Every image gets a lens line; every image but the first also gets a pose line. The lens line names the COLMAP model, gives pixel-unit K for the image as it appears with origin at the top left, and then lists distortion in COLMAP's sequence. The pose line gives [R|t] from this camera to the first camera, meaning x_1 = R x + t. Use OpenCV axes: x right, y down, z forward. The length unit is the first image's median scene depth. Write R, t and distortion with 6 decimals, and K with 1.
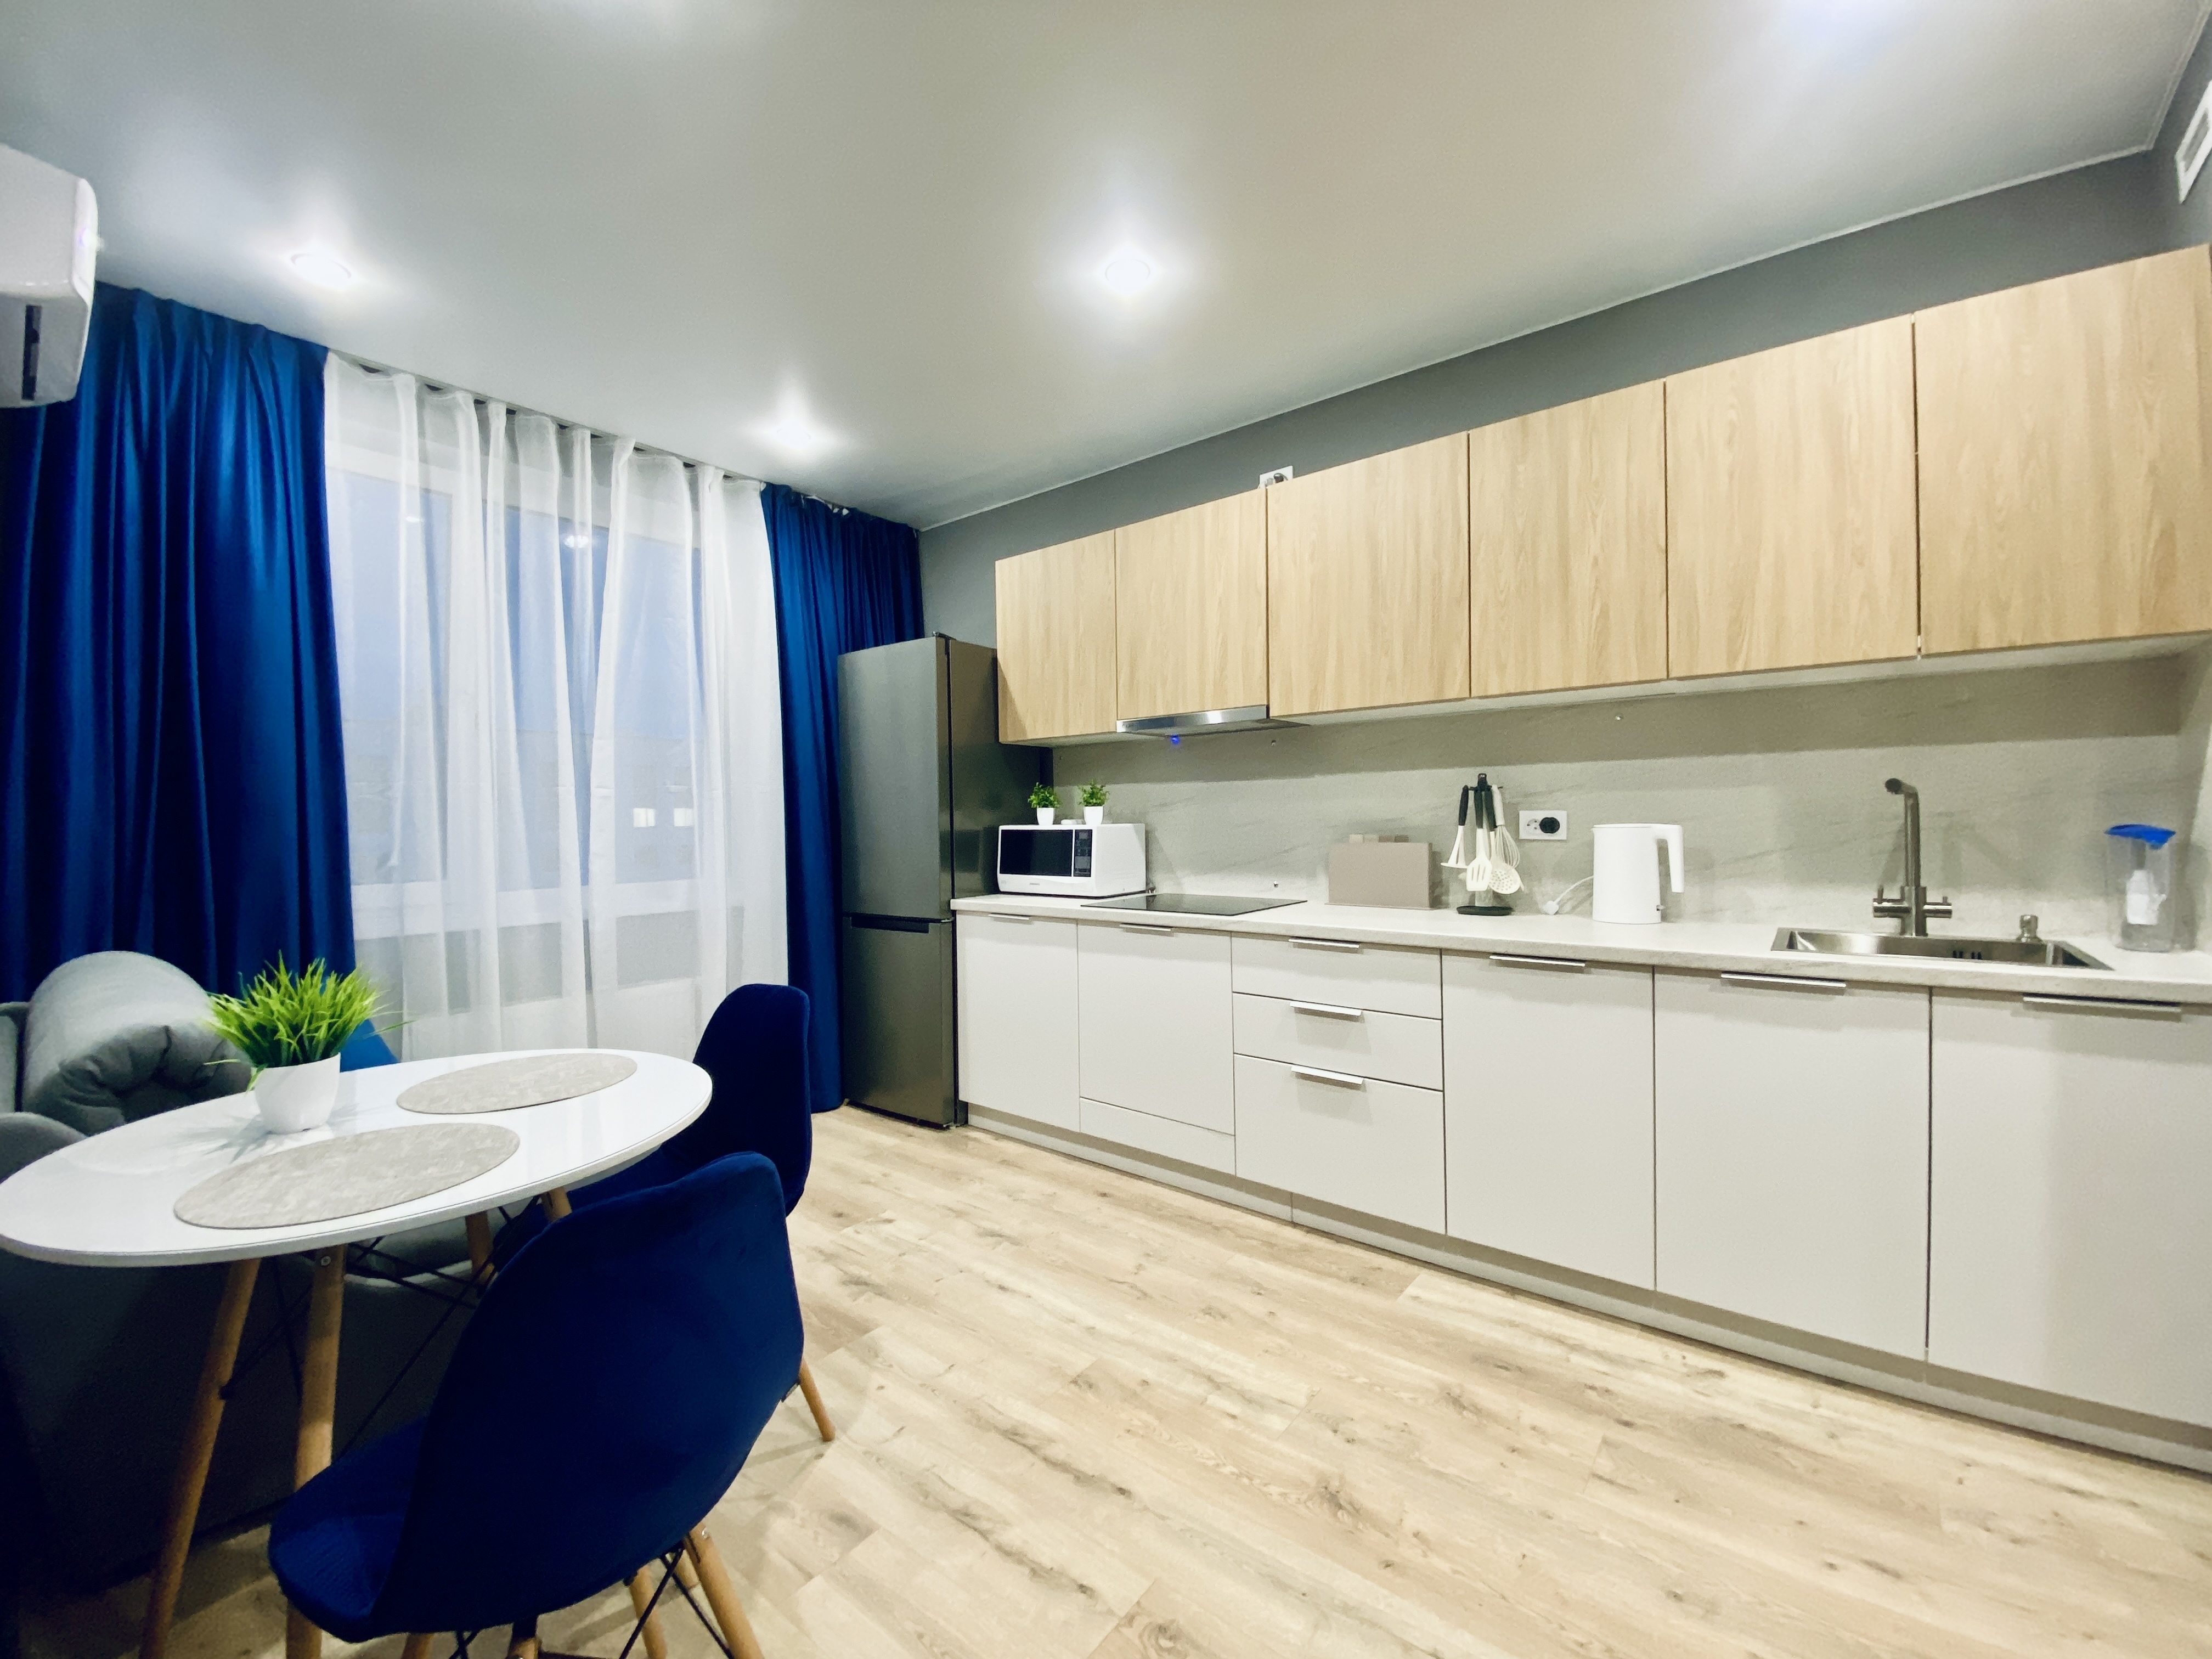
lens RADIAL K [[899.9, 0, 1101.5], [0, 899.9, 818.3], [0, 0, 1]] dist [0.044337, -0.028555]
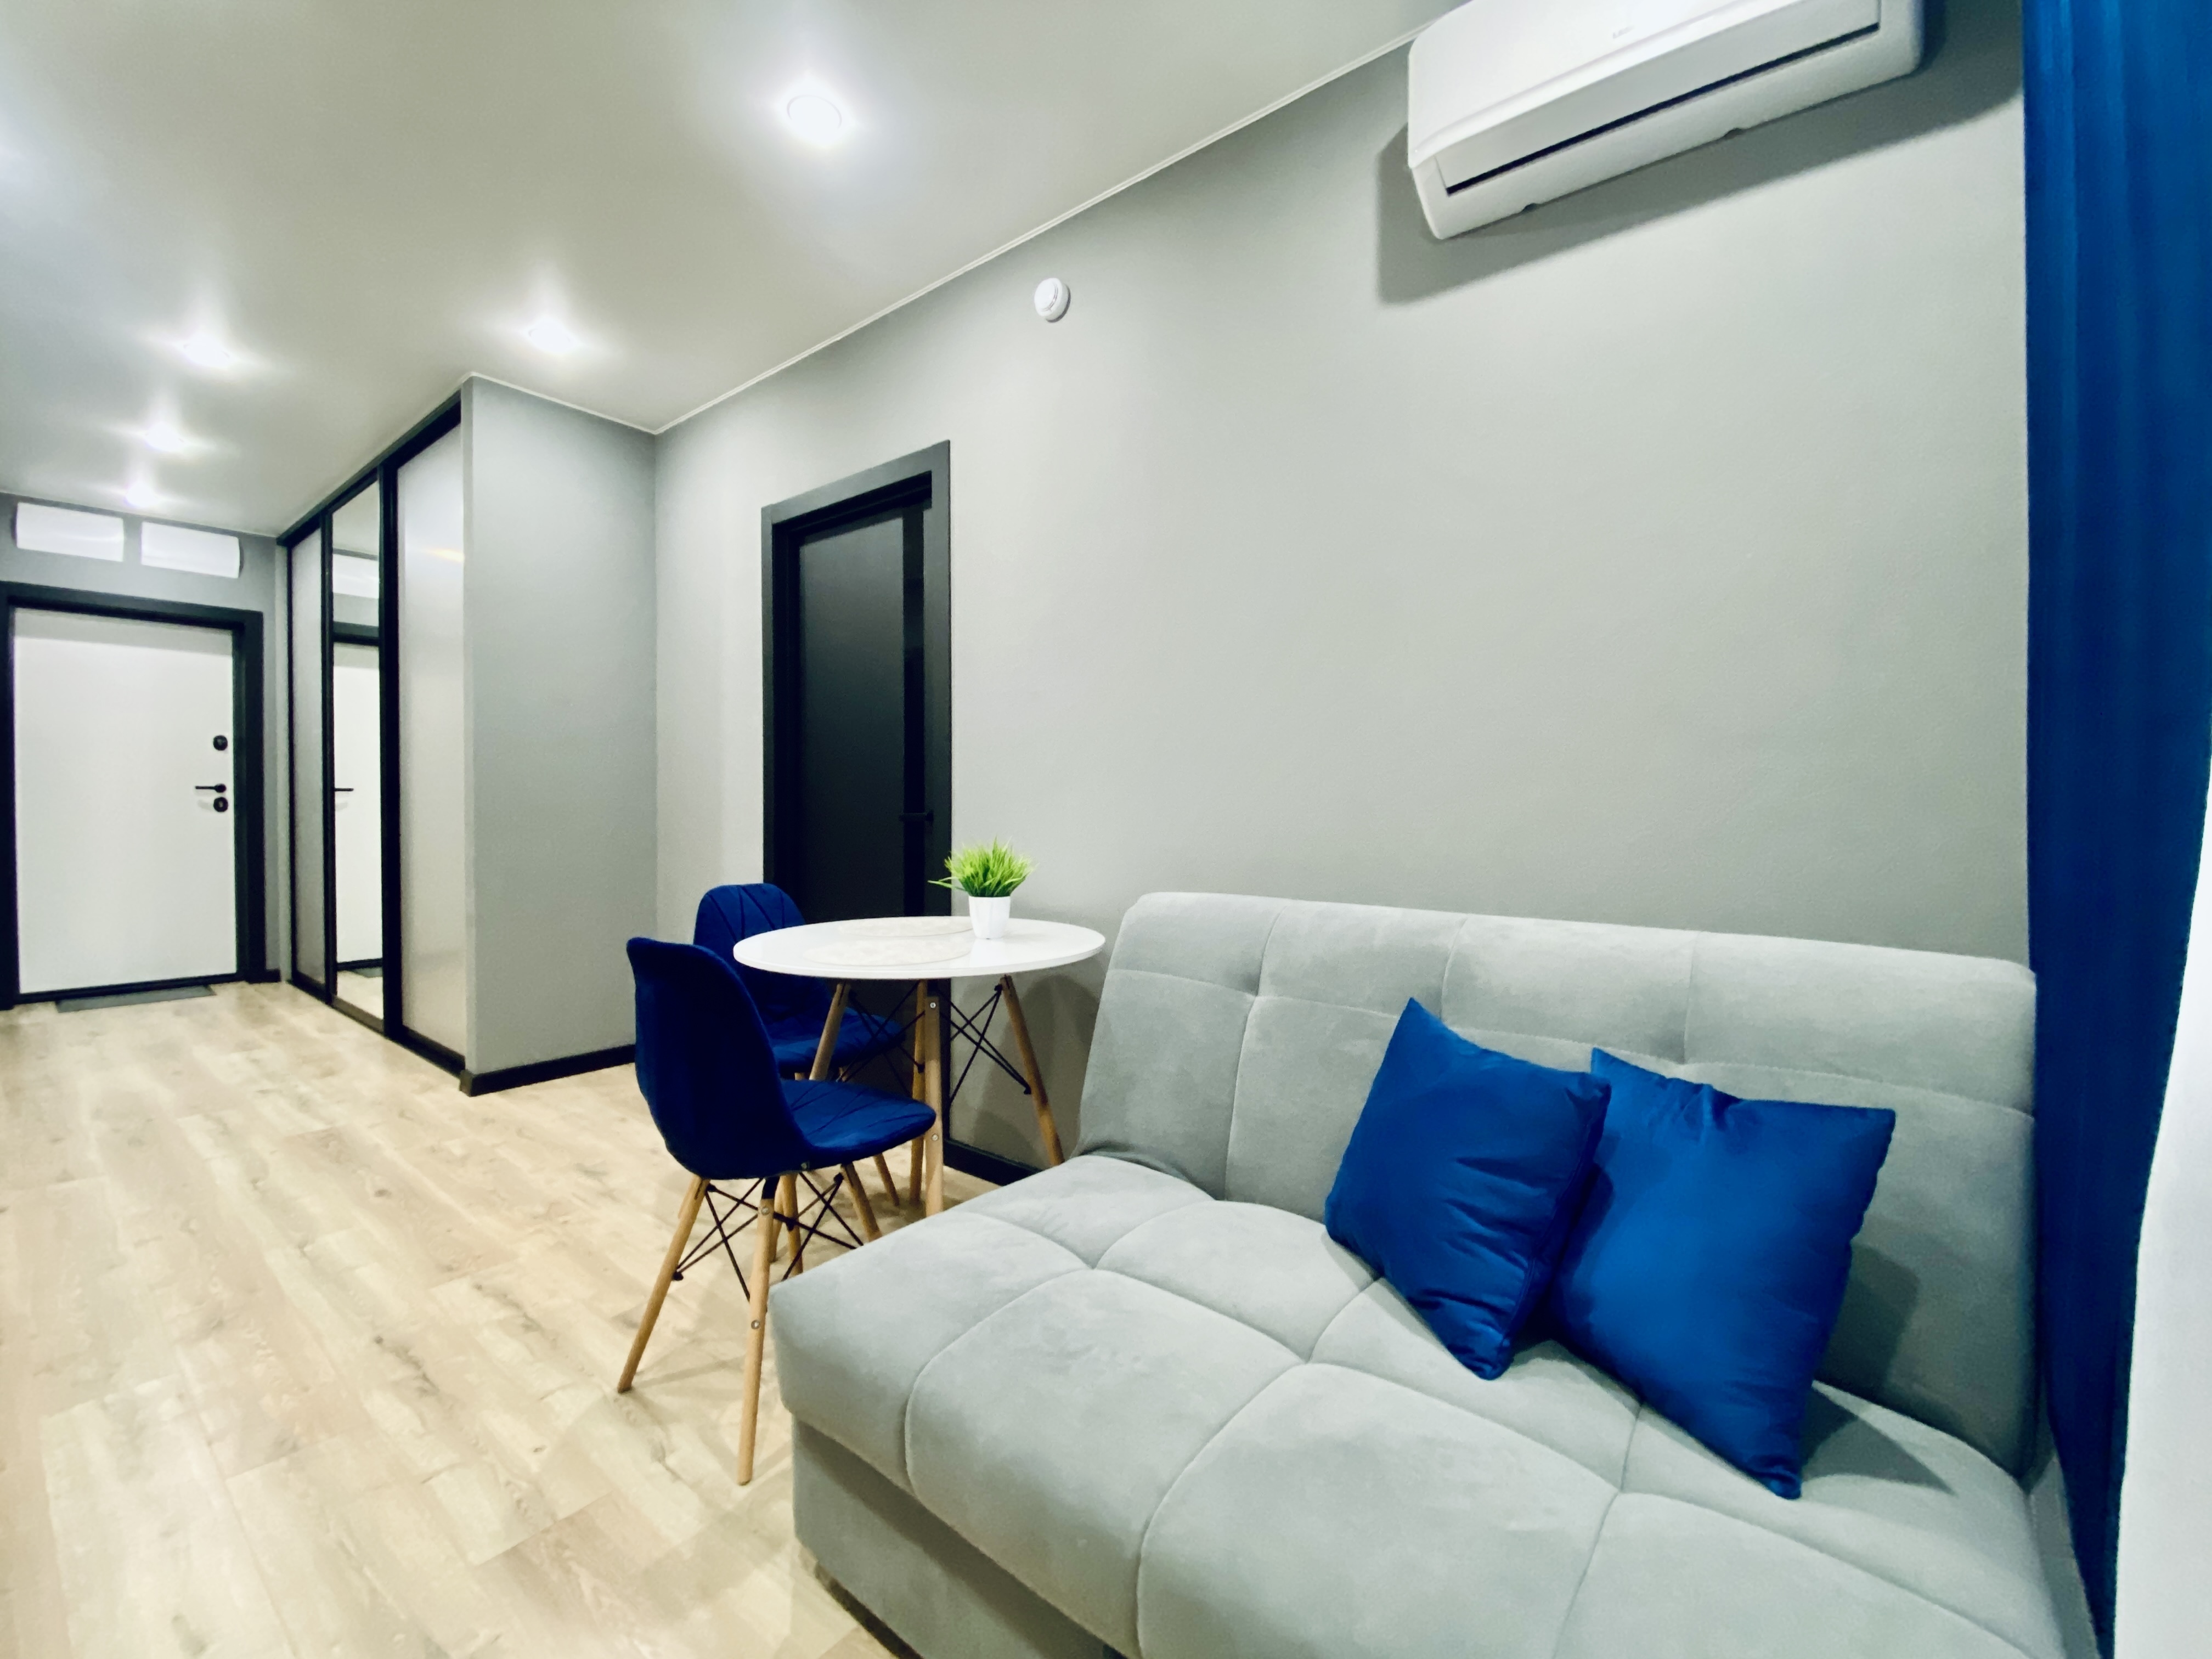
lens RADIAL K [[899.2, 0, 1103.8], [0, 899.2, 825.6], [0, 0, 1]] dist [0.025968, -0.022217]
pose [[-0.999910, 0.008701, -0.010240, -0.515646], [0.008459, 0.999689, 0.023445, 0.048269], [0.010441, 0.023357, -0.999673, 1.255703]]
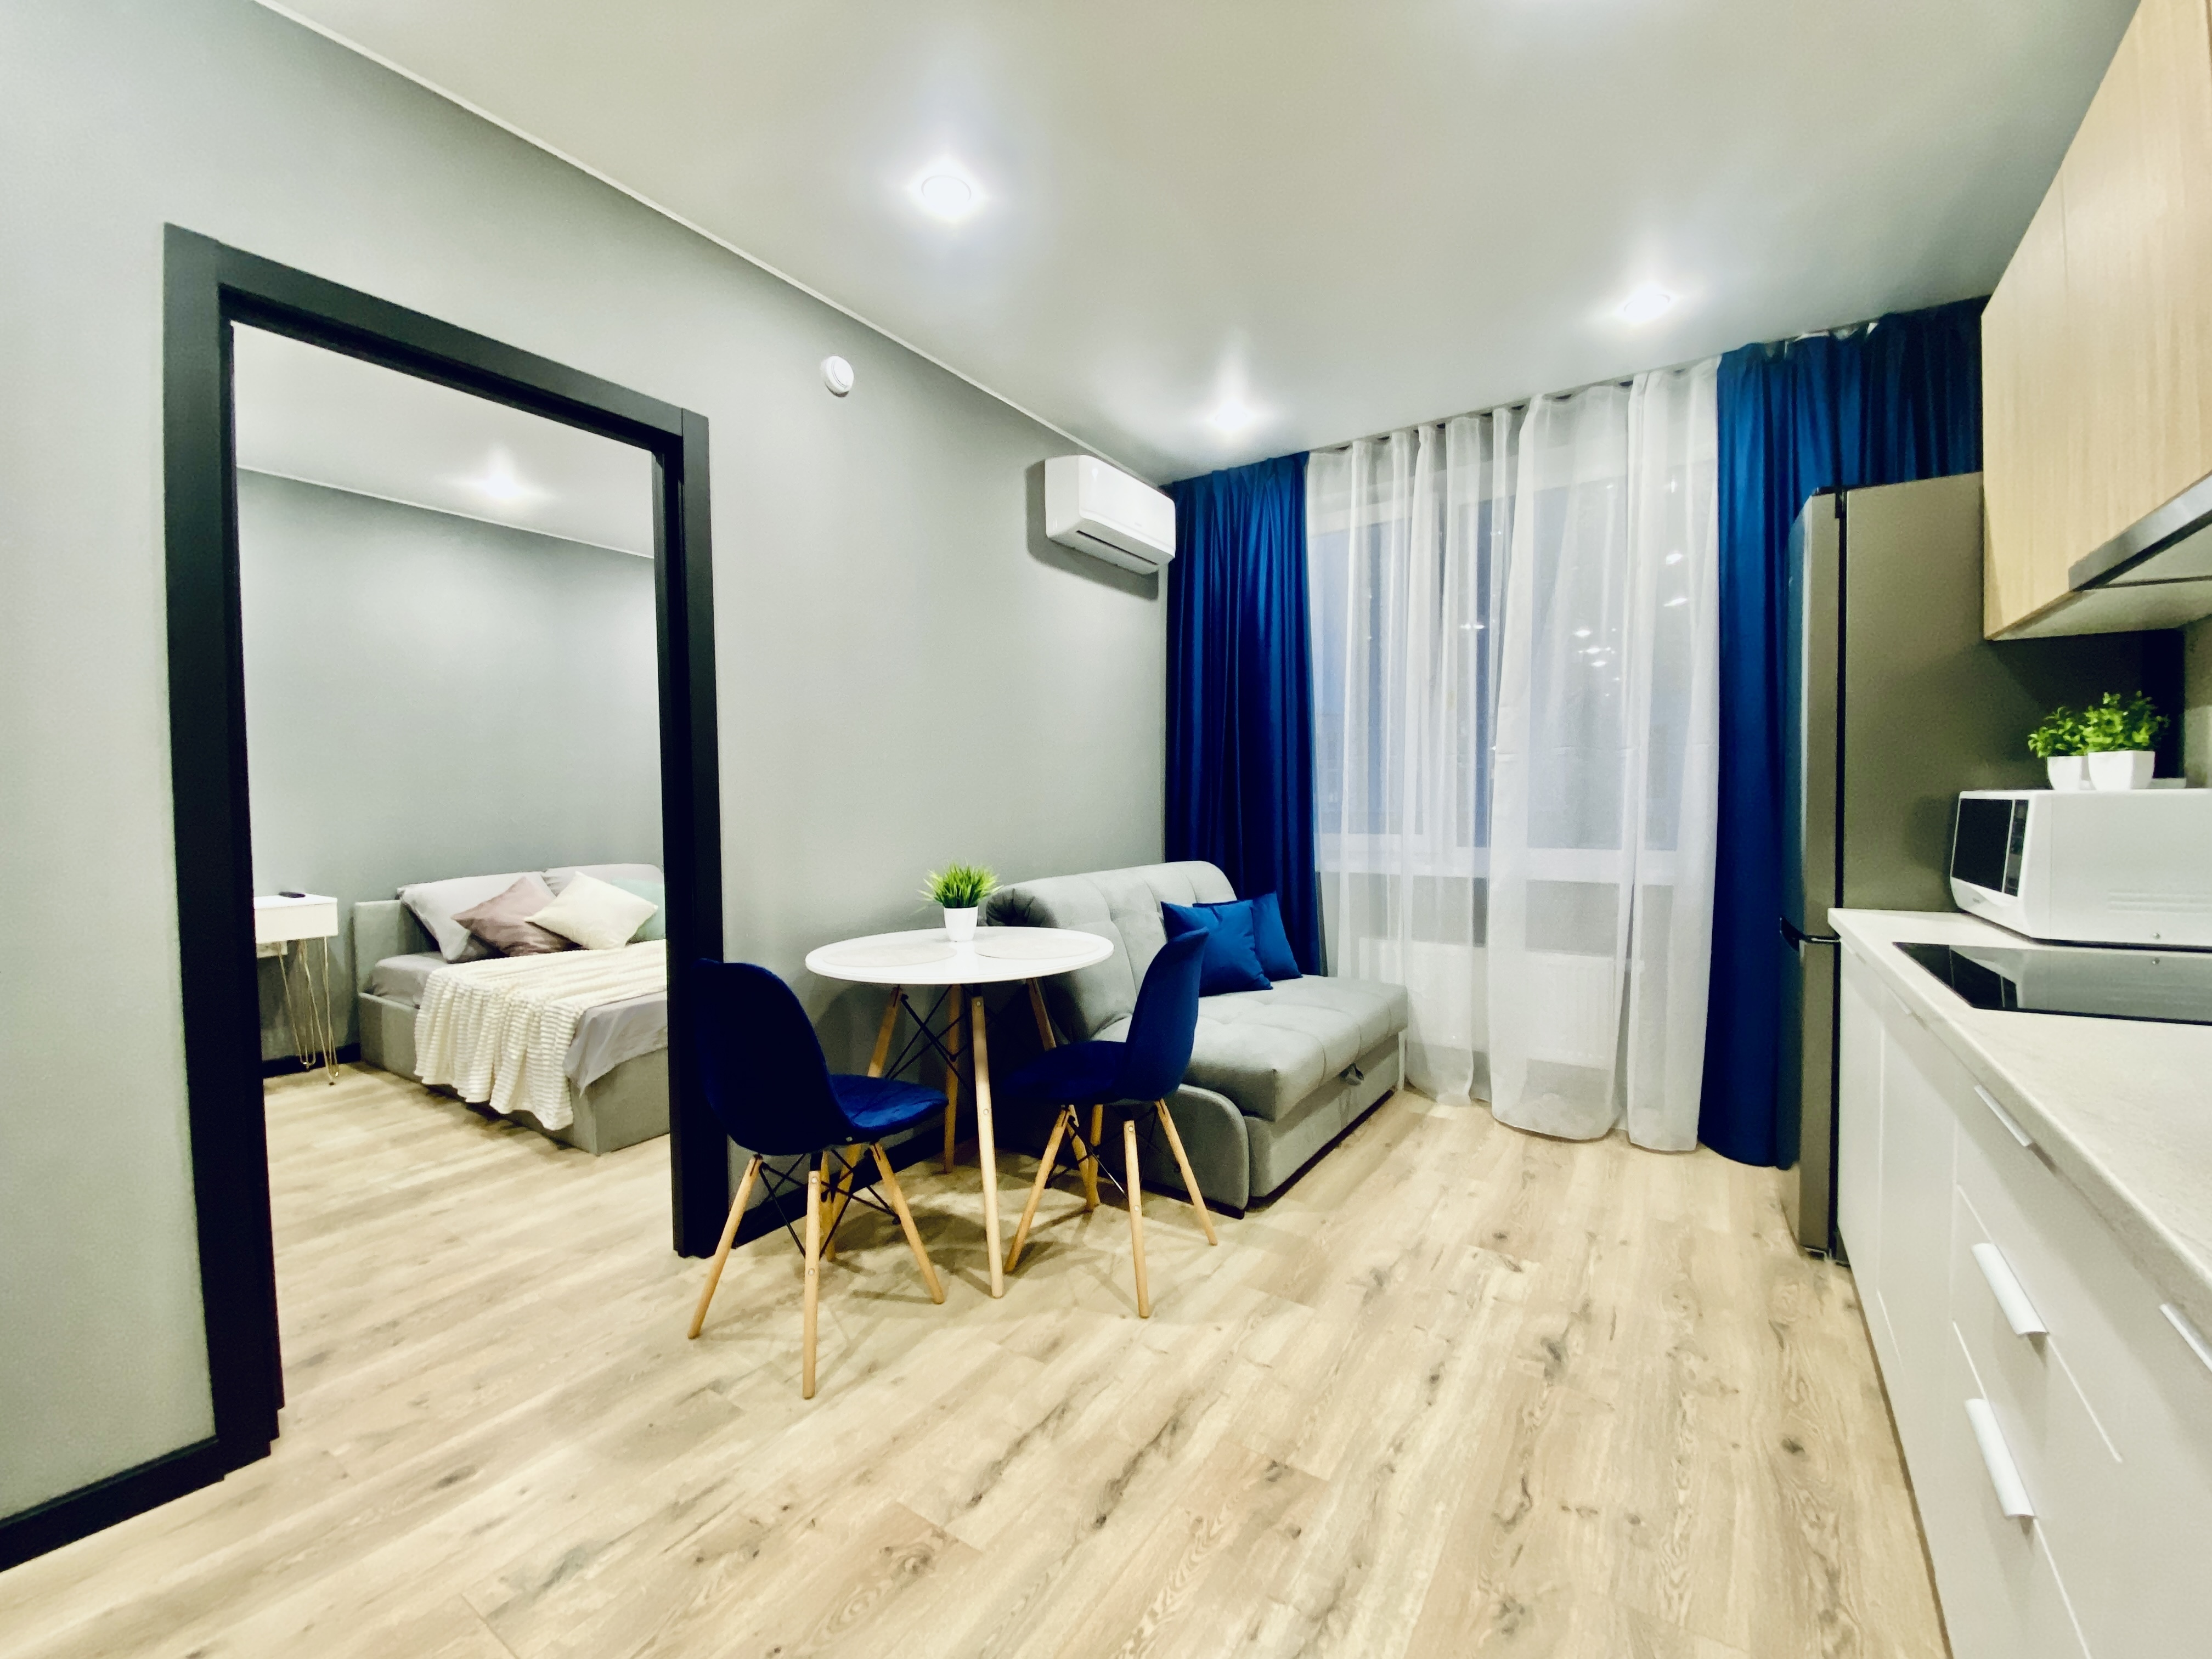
lens RADIAL K [[899.2, 0, 1103.8], [0, 899.2, 825.6], [0, 0, 1]] dist [0.025968, -0.022217]
pose [[0.088107, 0.041469, -0.995247, 0.534603], [0.008011, 0.999071, 0.042338, 0.001203], [0.996079, -0.011704, 0.087693, 0.554291]]
